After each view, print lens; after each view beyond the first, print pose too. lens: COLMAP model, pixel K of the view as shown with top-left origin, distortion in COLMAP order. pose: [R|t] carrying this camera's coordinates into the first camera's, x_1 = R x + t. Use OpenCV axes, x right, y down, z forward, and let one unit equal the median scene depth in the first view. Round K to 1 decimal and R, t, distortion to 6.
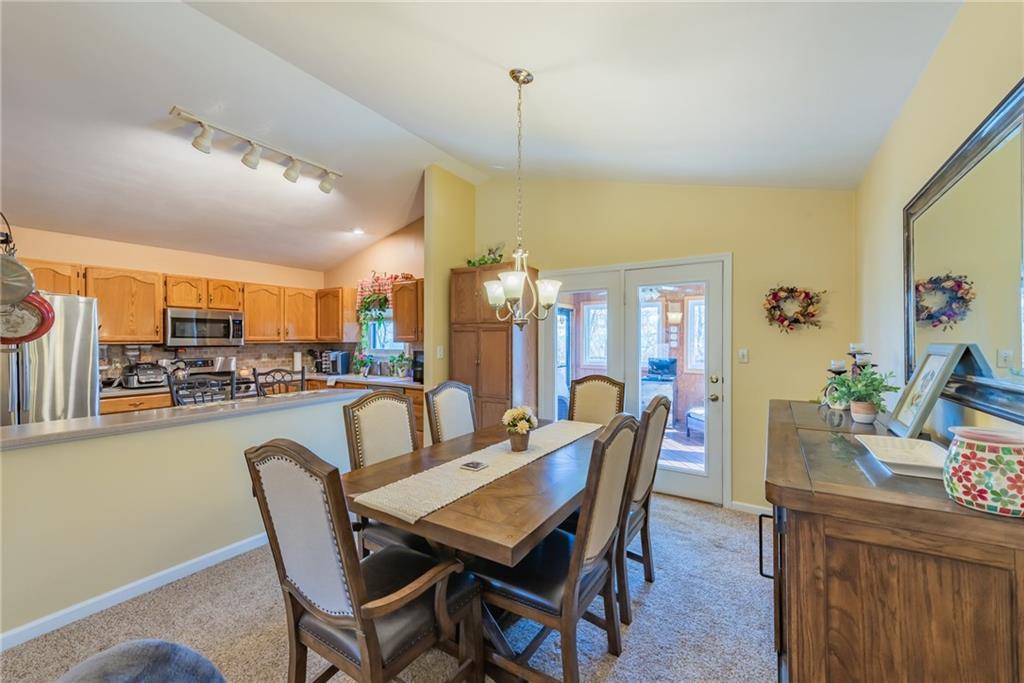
lens RADIAL K [[408.0, 0, 508.7], [0, 408.0, 344.6], [0, 0, 1]] dist [0.001215, -0.004226]
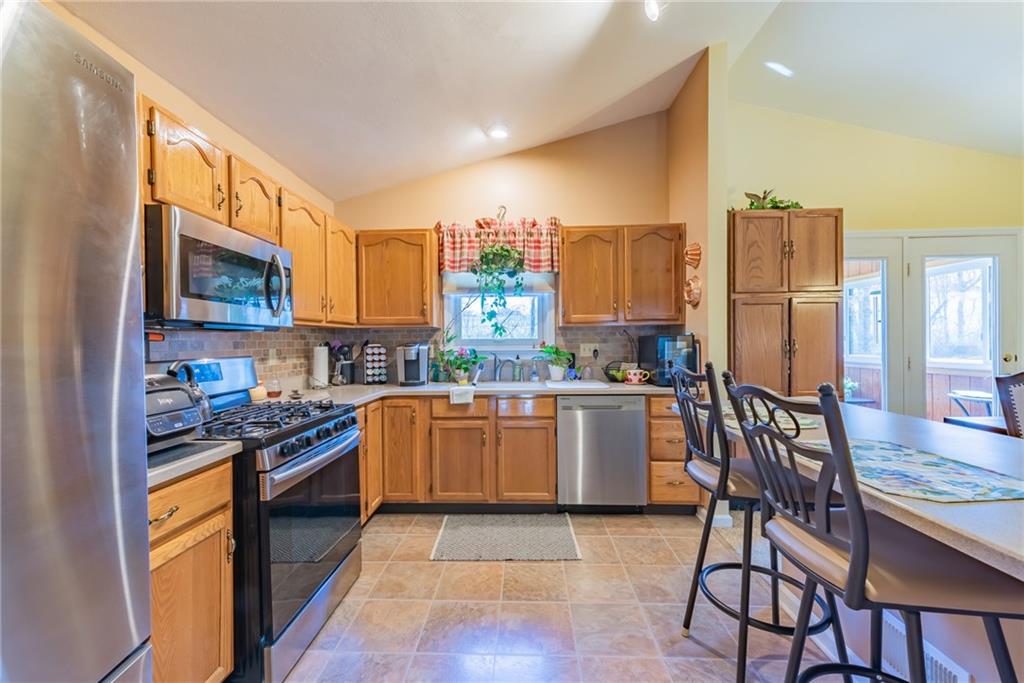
lens RADIAL K [[408.0, 0, 508.7], [0, 408.0, 344.6], [0, 0, 1]] dist [0.001215, -0.004226]
pose [[0.868196, -0.014537, 0.496009, -0.784611], [0.017431, 0.999847, -0.001207, 0.028264], [-0.495916, 0.009694, 0.868316, 0.598348]]
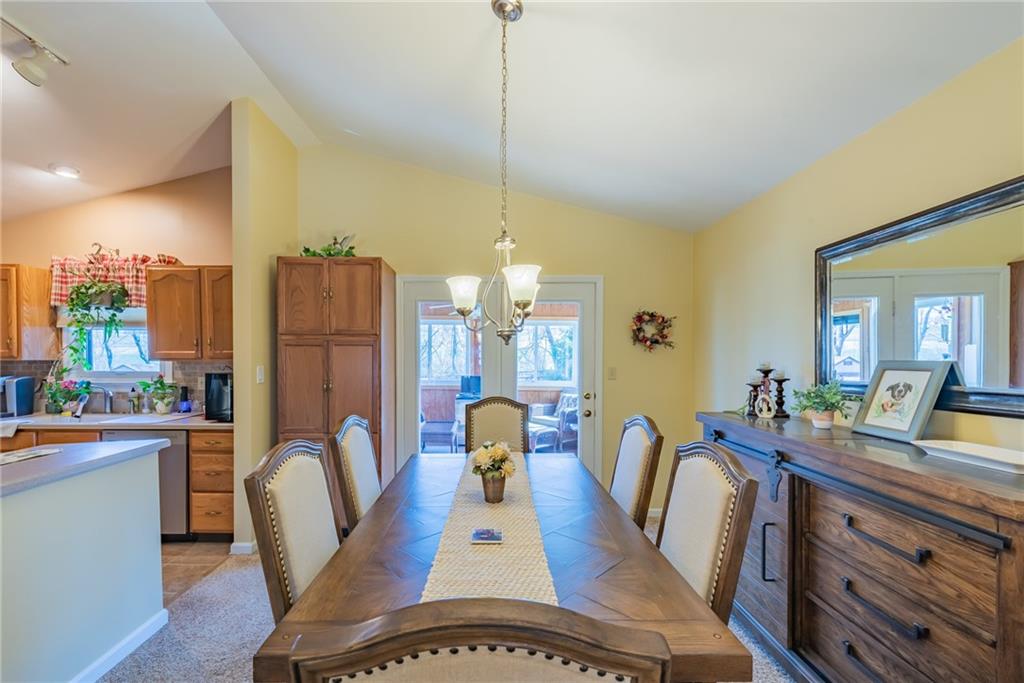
lens RADIAL K [[416.4, 0, 496.1], [0, 416.4, 367.3], [0, 0, 1]] dist [0.000655, -0.000177]
pose [[0.838704, -0.009752, 0.544500, -0.215105], [0.003208, 0.999911, 0.012967, -0.001524], [-0.544578, -0.009129, 0.838661, 0.182329]]
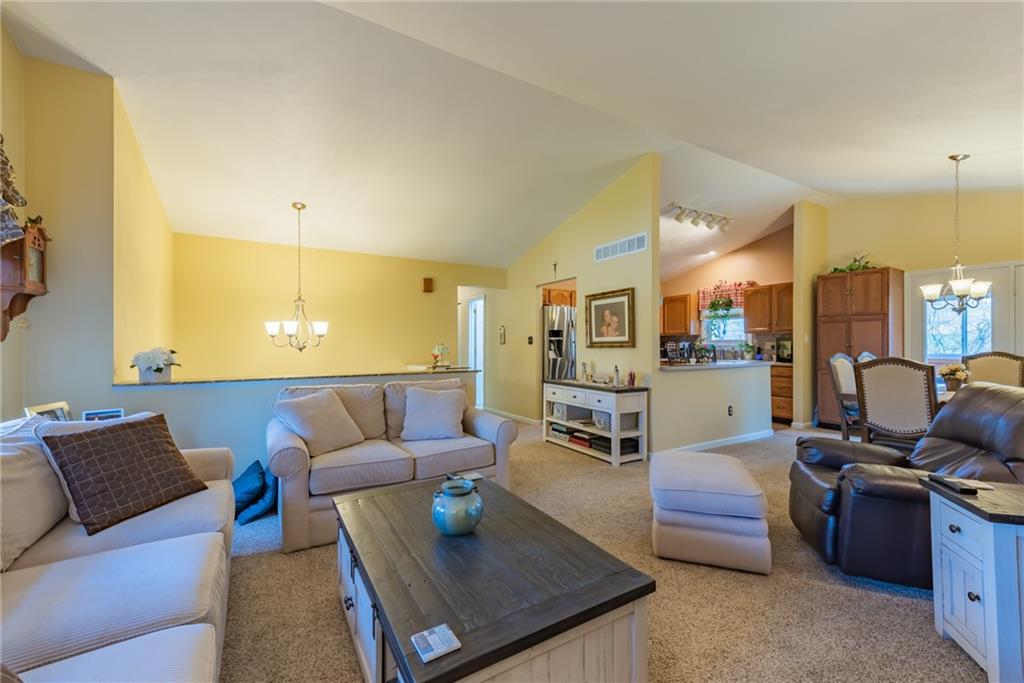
lens RADIAL K [[408.0, 0, 508.7], [0, 408.0, 344.6], [0, 0, 1]] dist [0.001215, -0.004226]
pose [[0.887128, -0.001325, -0.461521, -0.416137], [-0.002061, 0.999975, -0.006832, 0.049571], [0.461518, 0.007012, 0.887103, -0.635467]]
